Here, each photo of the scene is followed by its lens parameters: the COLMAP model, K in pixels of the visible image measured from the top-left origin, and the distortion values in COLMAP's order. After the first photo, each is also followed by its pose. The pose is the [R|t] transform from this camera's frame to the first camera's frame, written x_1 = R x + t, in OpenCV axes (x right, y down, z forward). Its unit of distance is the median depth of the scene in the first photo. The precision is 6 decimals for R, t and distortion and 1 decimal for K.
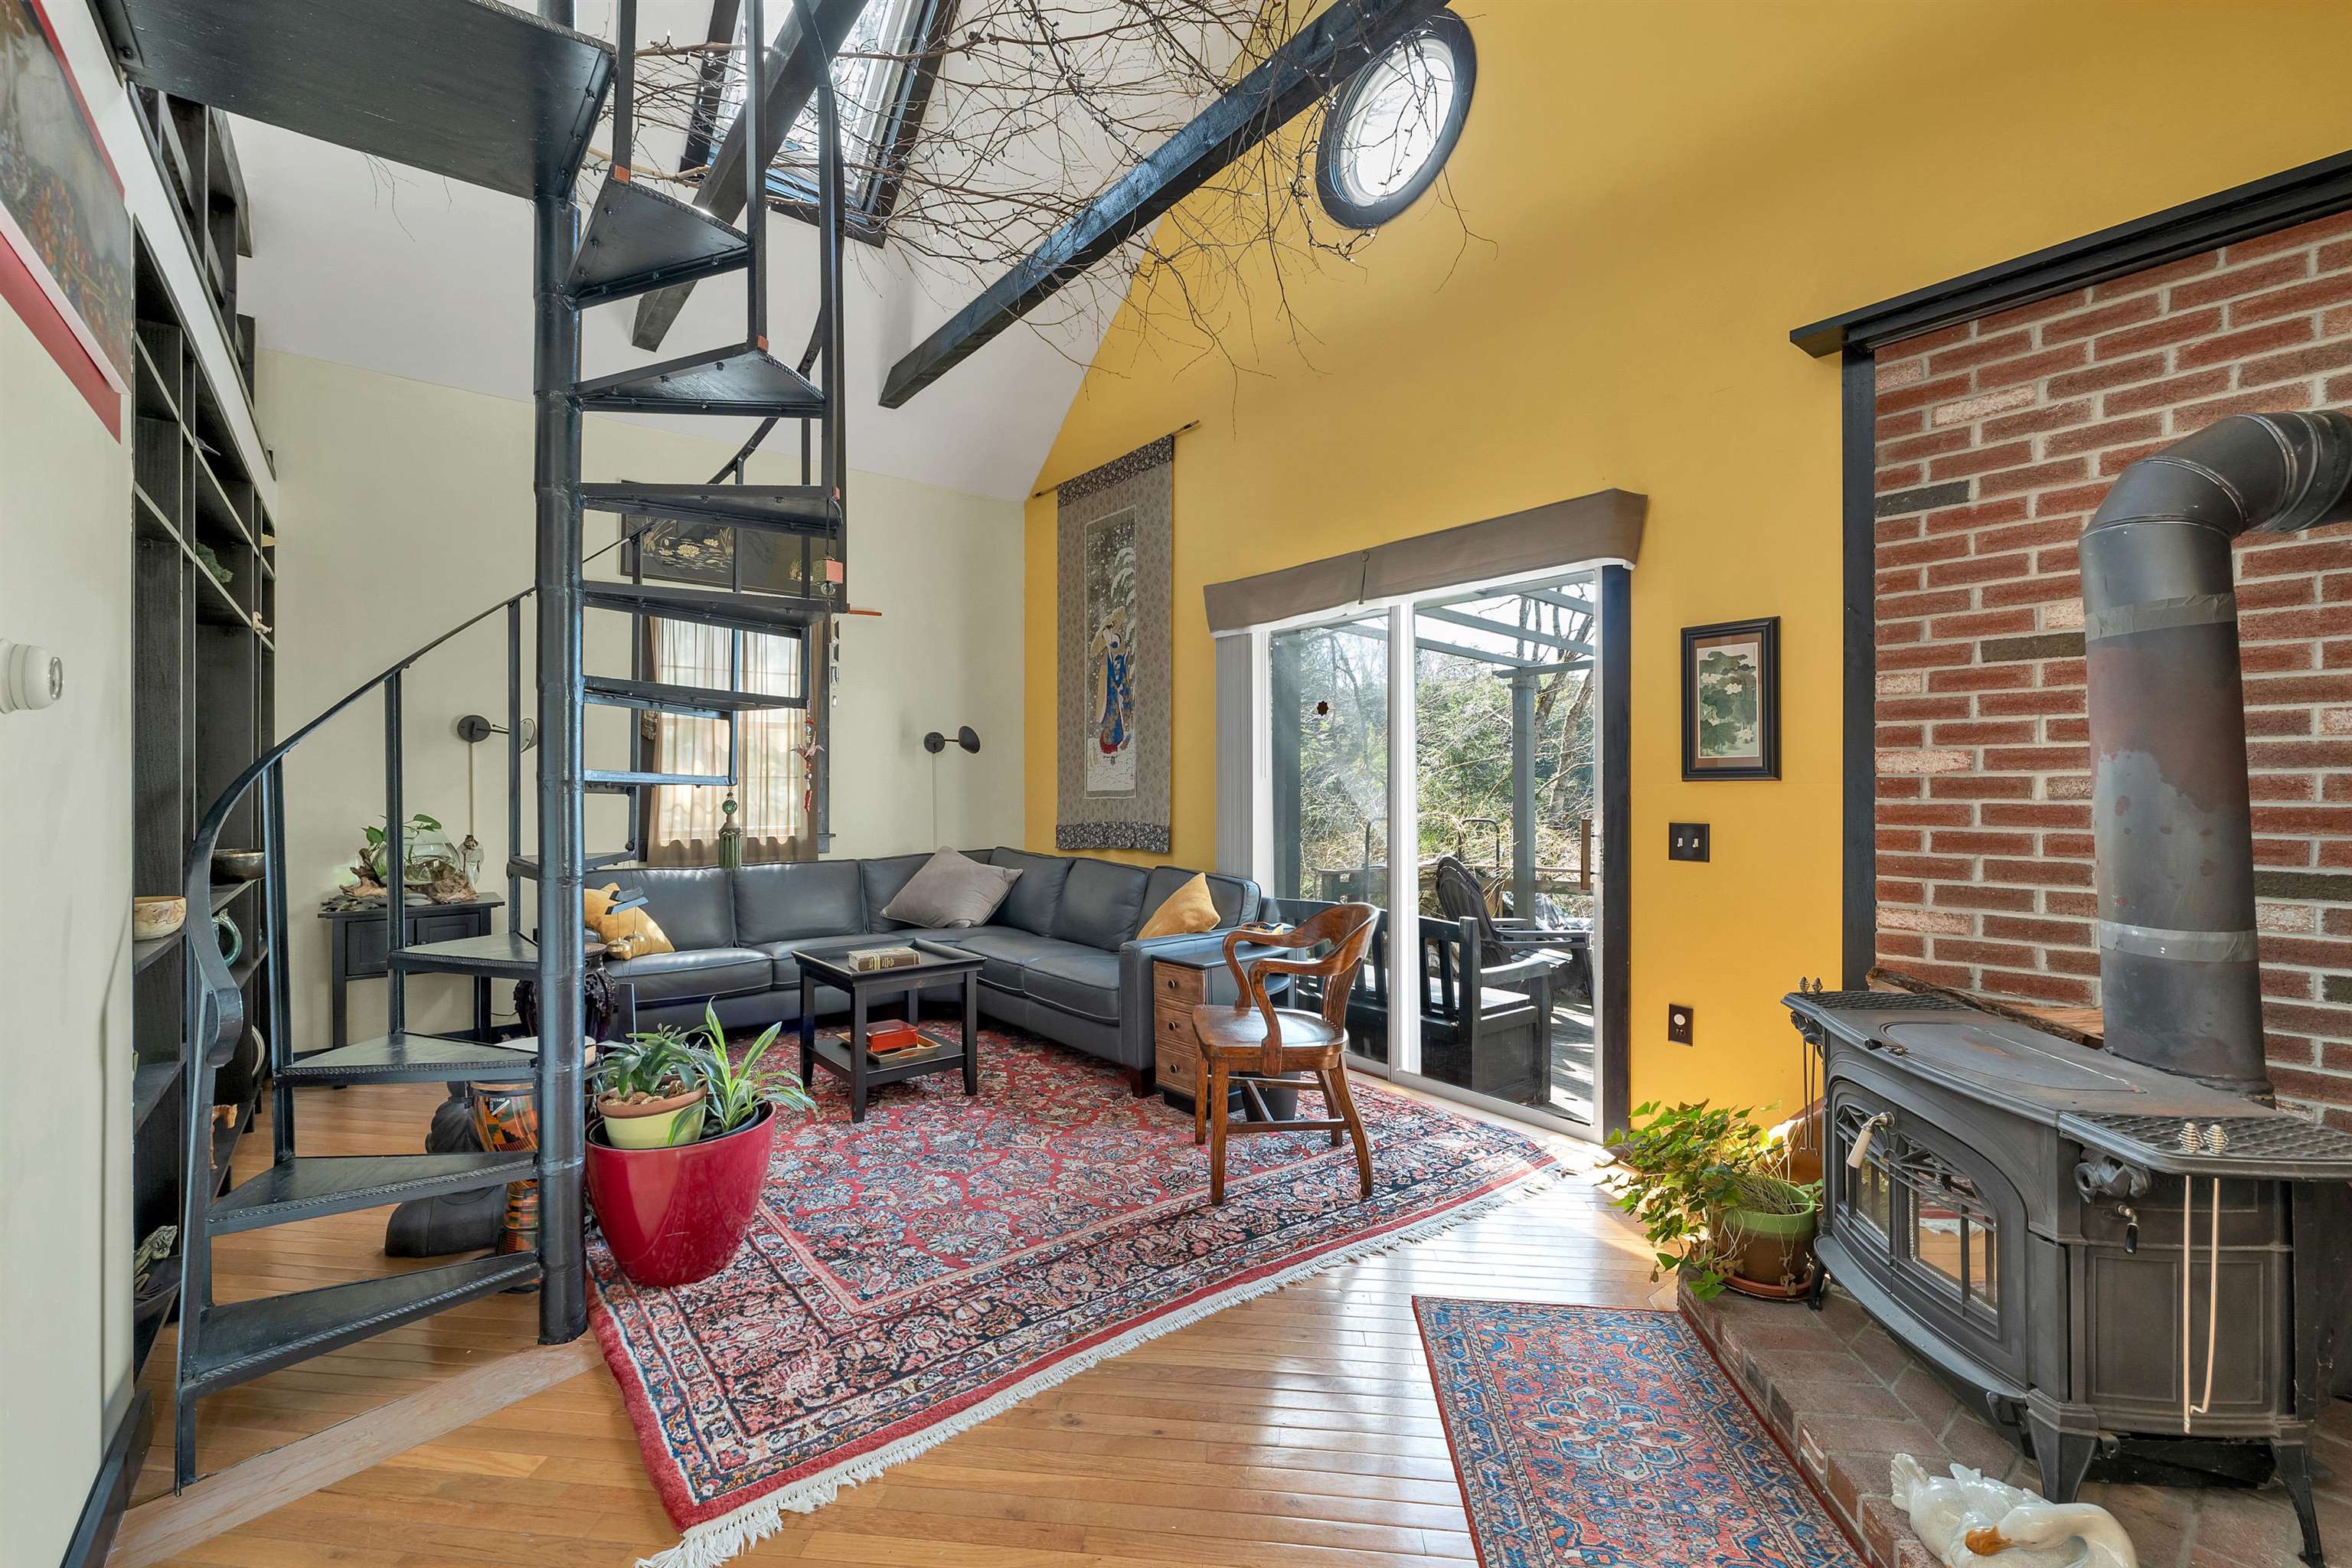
lens RADIAL K [[982.0, 0, 1169.6], [0, 982.0, 786.4], [0, 0, 1]] dist [-0.002009, 0.000424]
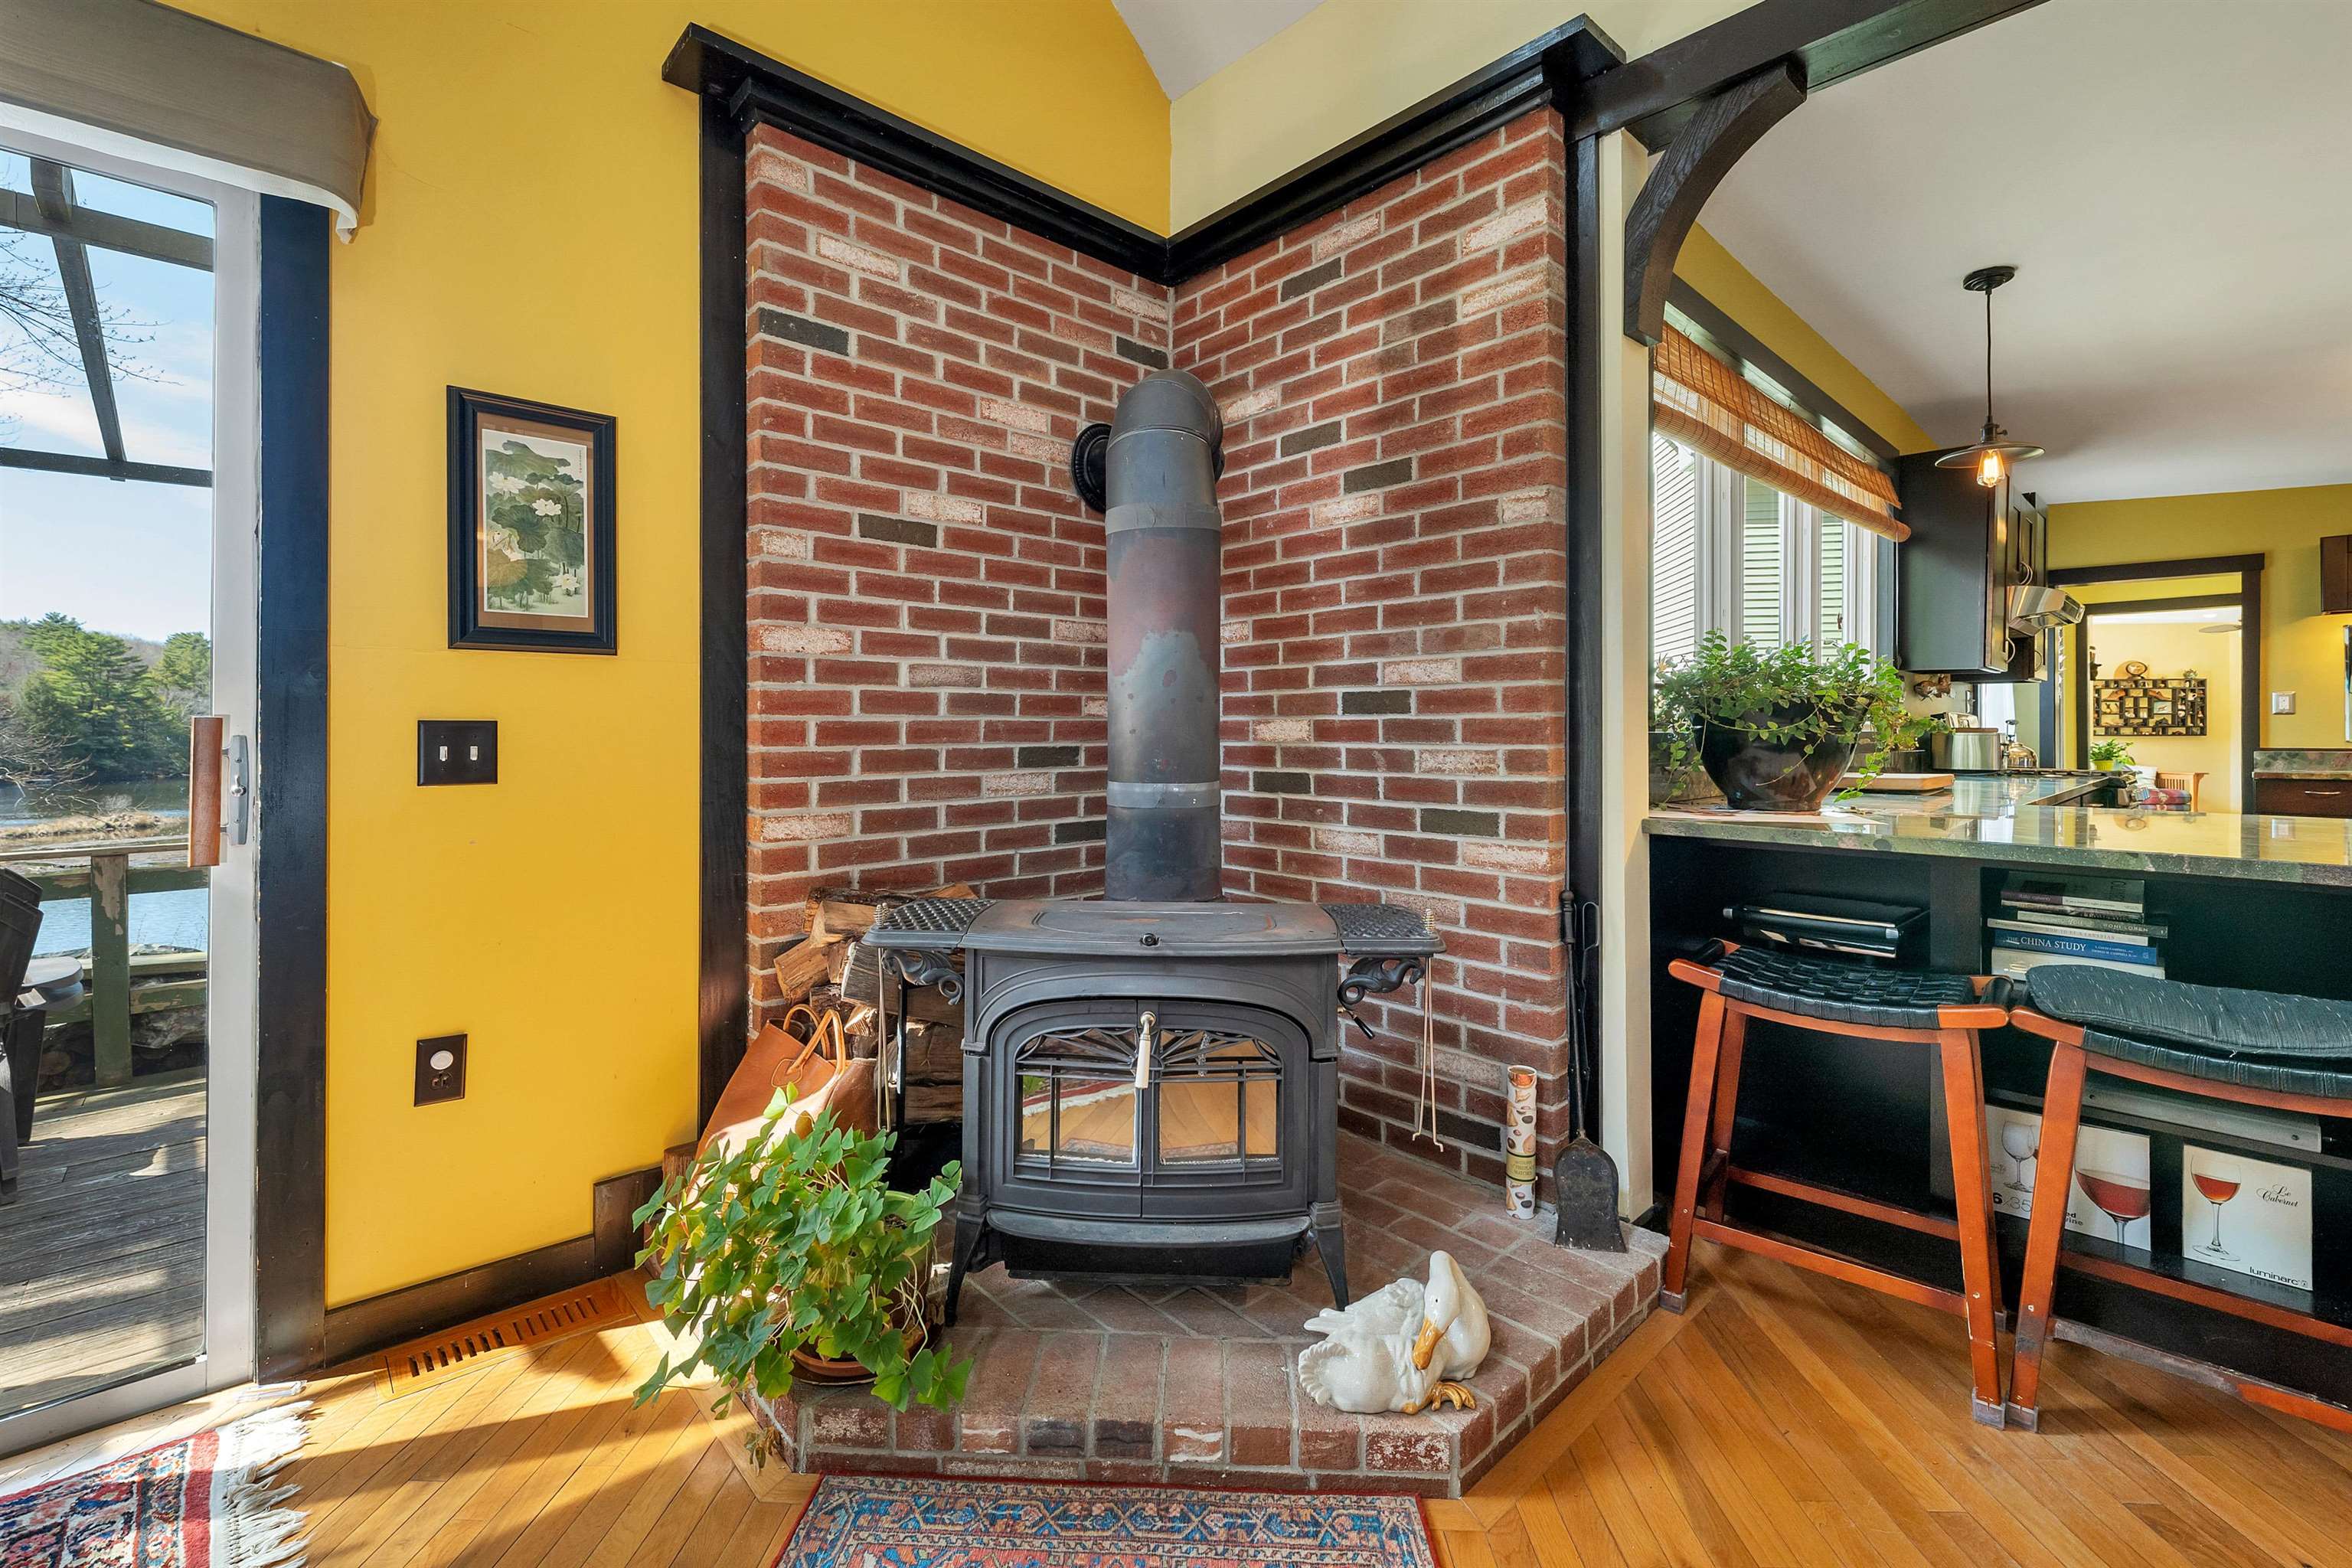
lens RADIAL K [[982.0, 0, 1160.1], [0, 982.0, 726.0], [0, 0, 1]] dist [-0.002009, 0.000424]
pose [[-0.061019, 0.001076, 0.998136, -0.103349], [0.000614, 0.999999, -0.001040, 0.050733], [-0.998136, 0.000549, -0.061020, 0.748672]]
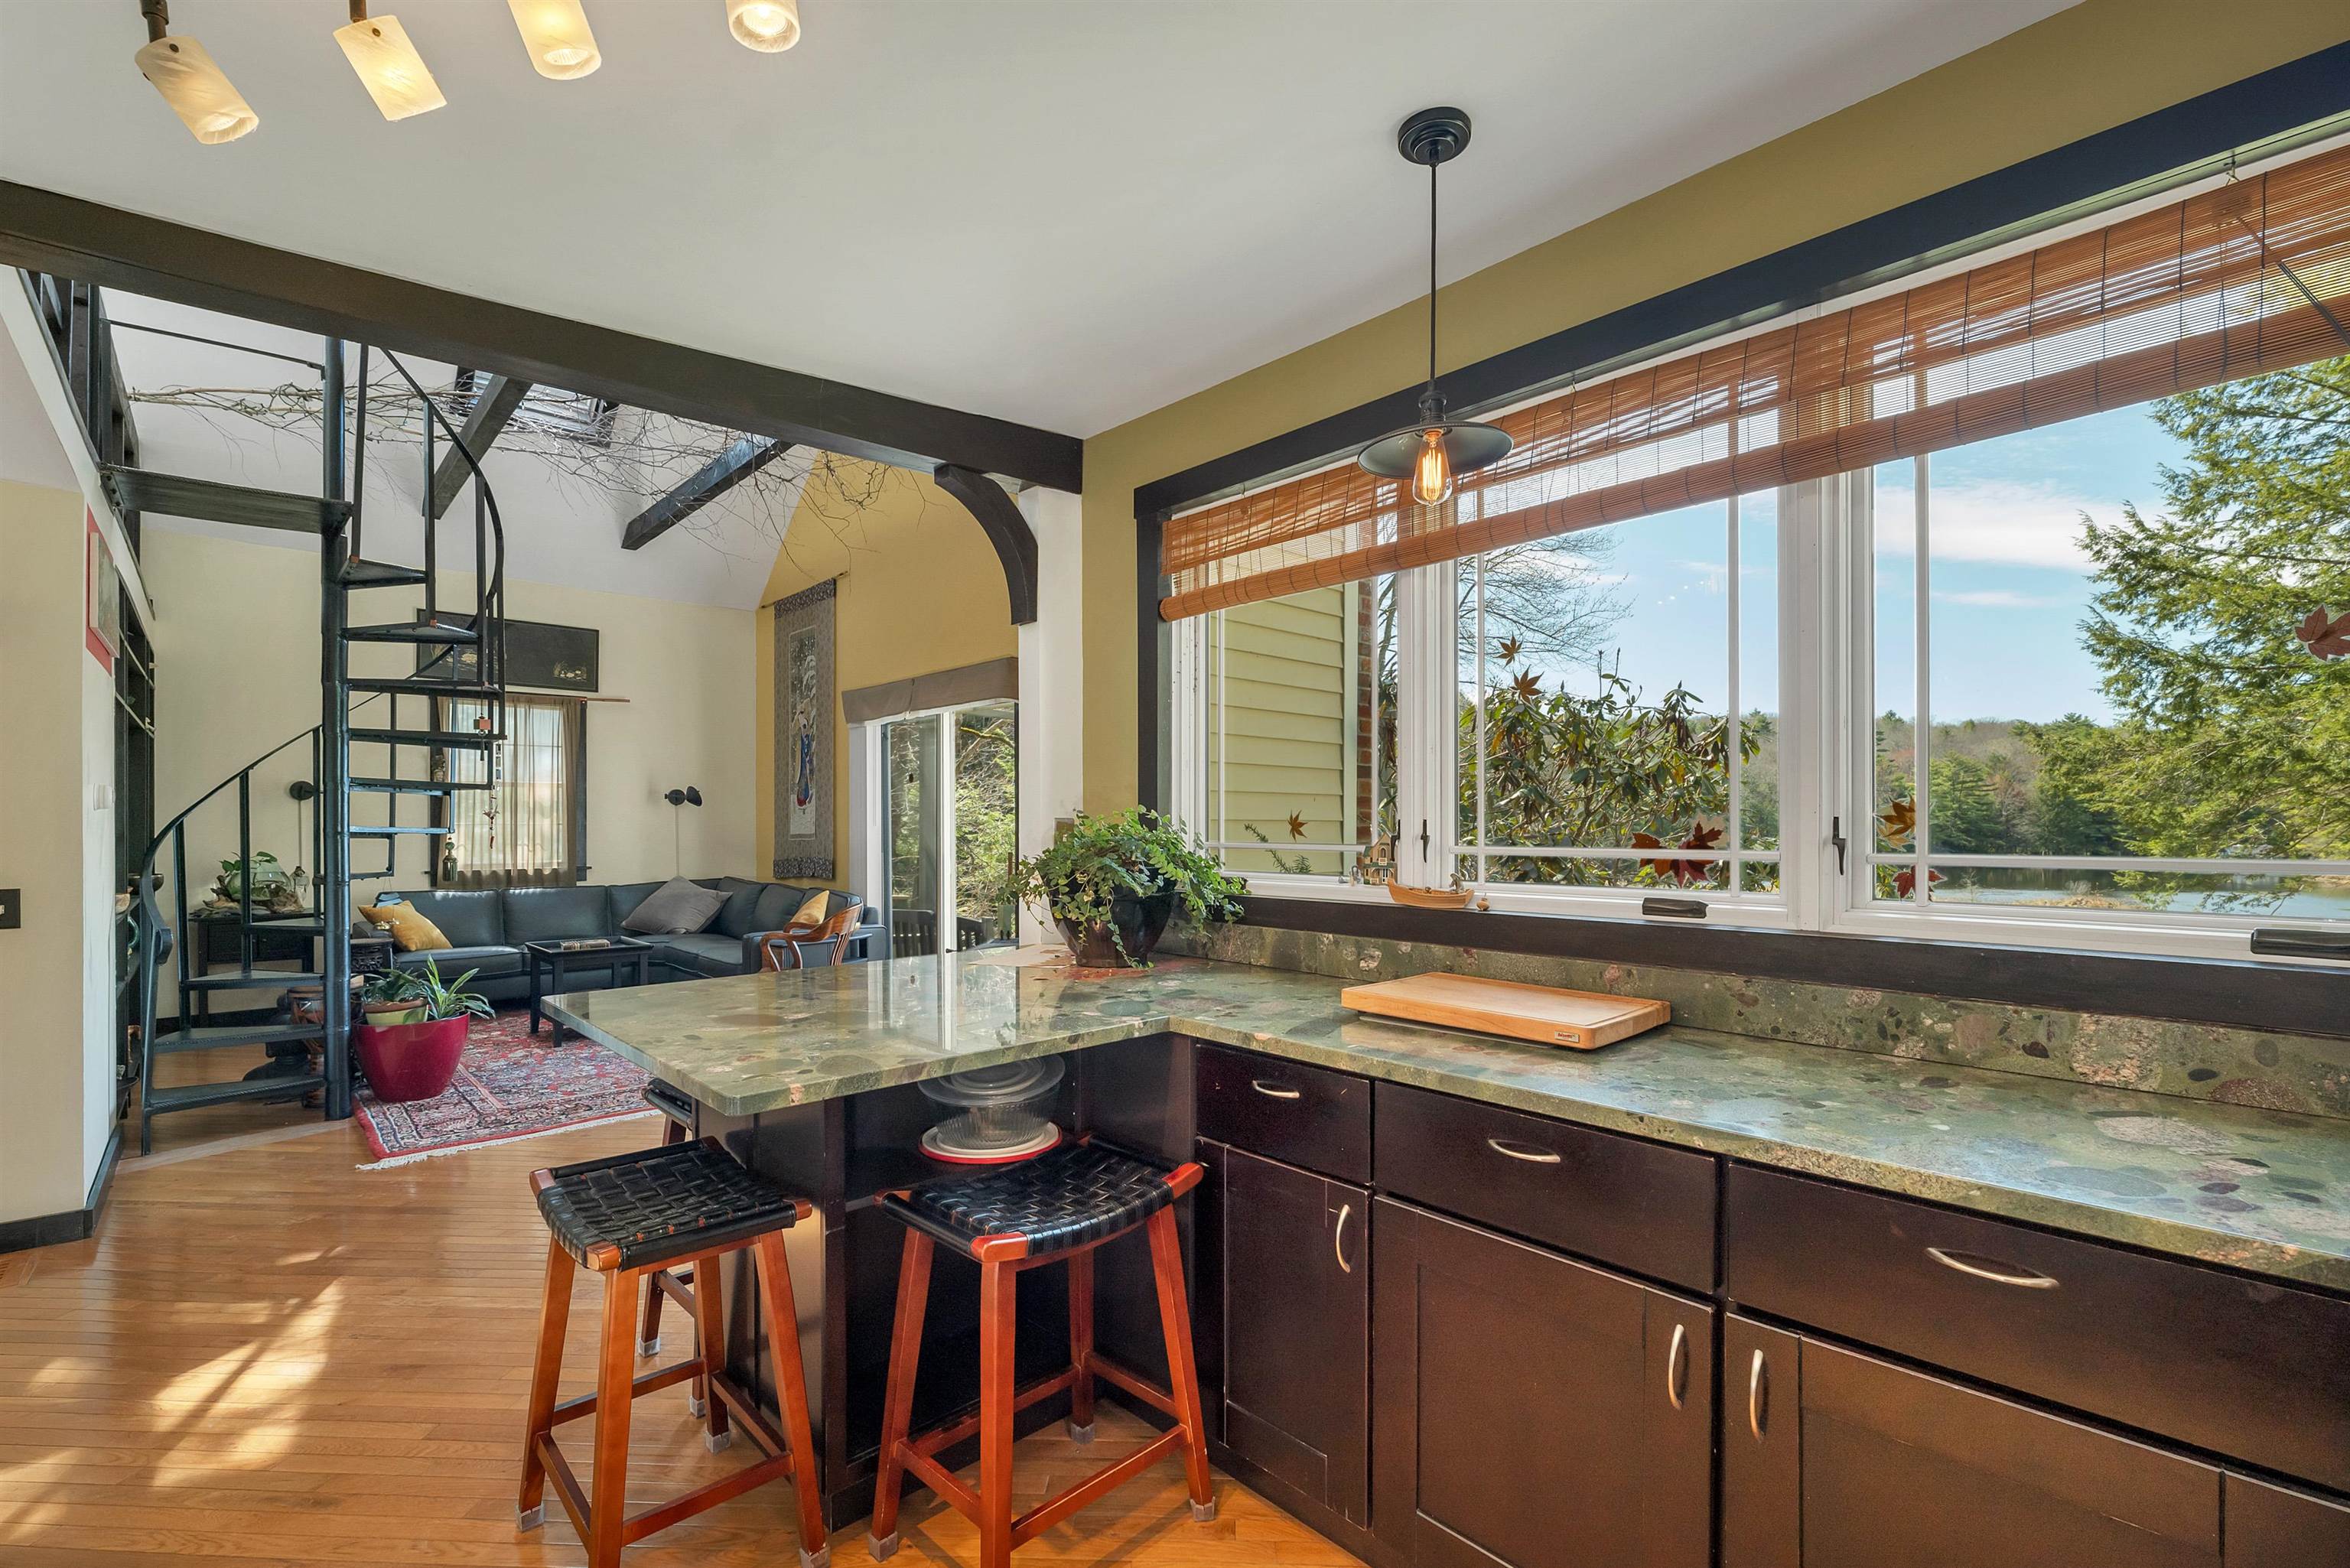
lens RADIAL K [[1002.0, 0, 1150.8], [0, 1002.0, 826.3], [0, 0, 1]] dist [-0.007766, 0.003386]
pose [[0.997366, -0.000545, 0.072525, 0.675224], [0.000429, 0.999999, 0.001622, -0.017001], [-0.072525, -0.001587, 0.997365, -0.870170]]
